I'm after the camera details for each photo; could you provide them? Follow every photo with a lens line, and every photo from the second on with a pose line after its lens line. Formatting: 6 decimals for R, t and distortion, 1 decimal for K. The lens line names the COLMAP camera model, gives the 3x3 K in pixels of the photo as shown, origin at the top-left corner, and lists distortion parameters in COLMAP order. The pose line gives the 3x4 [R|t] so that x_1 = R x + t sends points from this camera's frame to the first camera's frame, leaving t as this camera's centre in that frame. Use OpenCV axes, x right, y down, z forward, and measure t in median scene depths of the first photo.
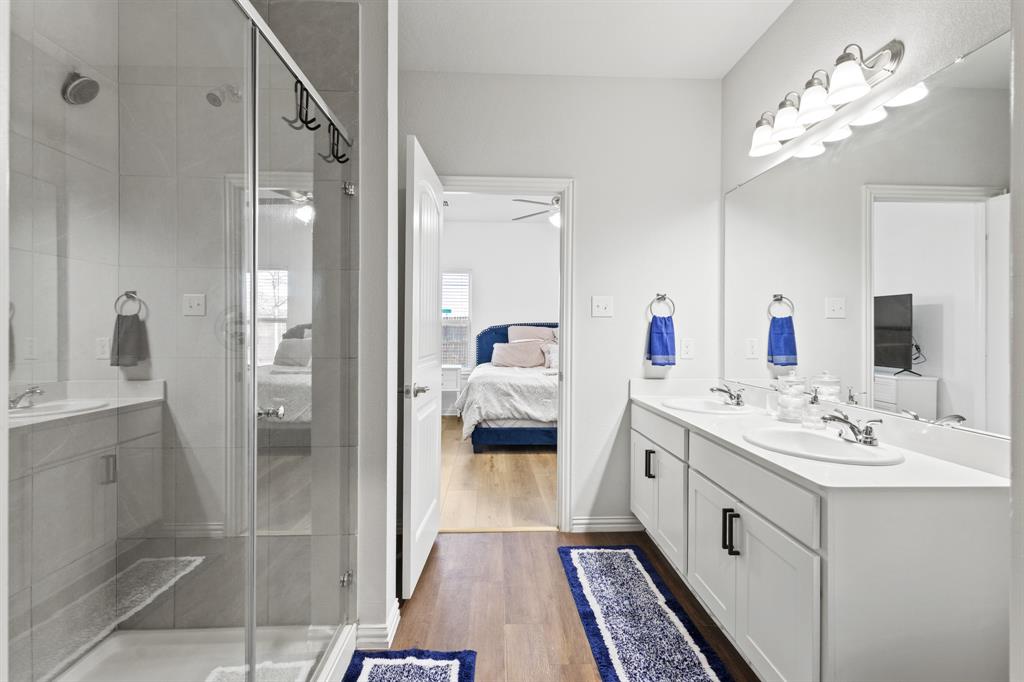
lens RADIAL K [[484.3, 0, 514.3], [0, 484.3, 333.3], [0, 0, 1]] dist [0.014558, 0.000068]
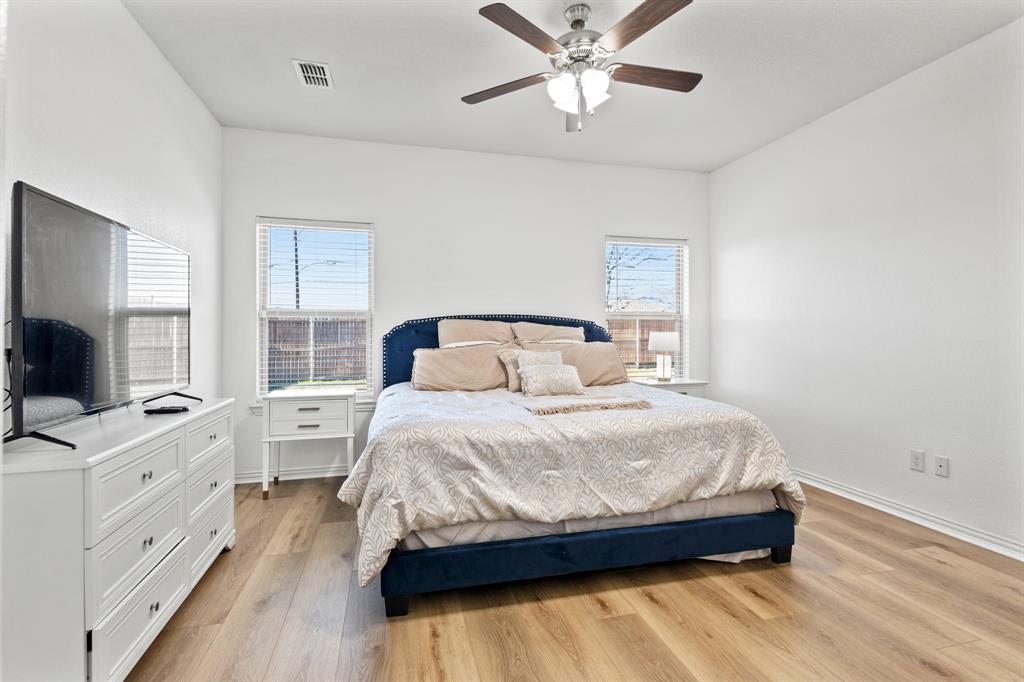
lens RADIAL K [[484.3, 0, 514.3], [0, 484.3, 333.3], [0, 0, 1]] dist [0.014558, 0.000068]
pose [[0.979339, -0.007482, 0.202087, -0.057929], [0.008720, 0.999948, -0.005236, 0.008169], [-0.202037, 0.006890, 0.979354, 0.557265]]
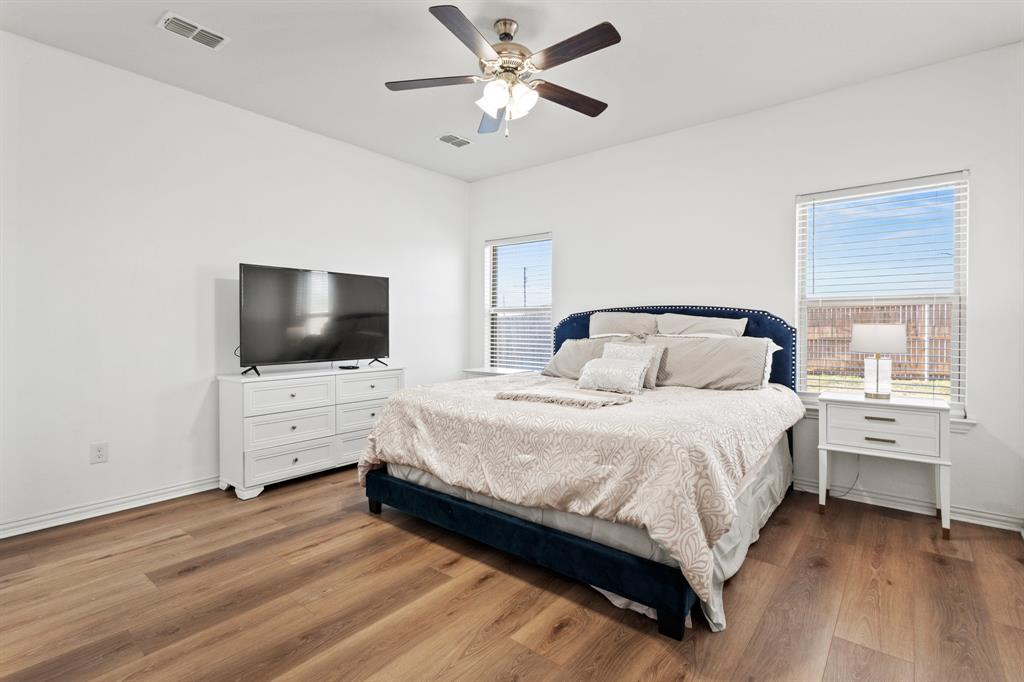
lens RADIAL K [[484.3, 0, 514.3], [0, 484.3, 333.3], [0, 0, 1]] dist [0.014558, 0.000068]
pose [[0.743462, 0.004634, -0.668762, 0.474057], [0.000256, 0.999974, 0.007214, 0.010129], [0.668778, -0.005534, 0.743441, 0.641371]]
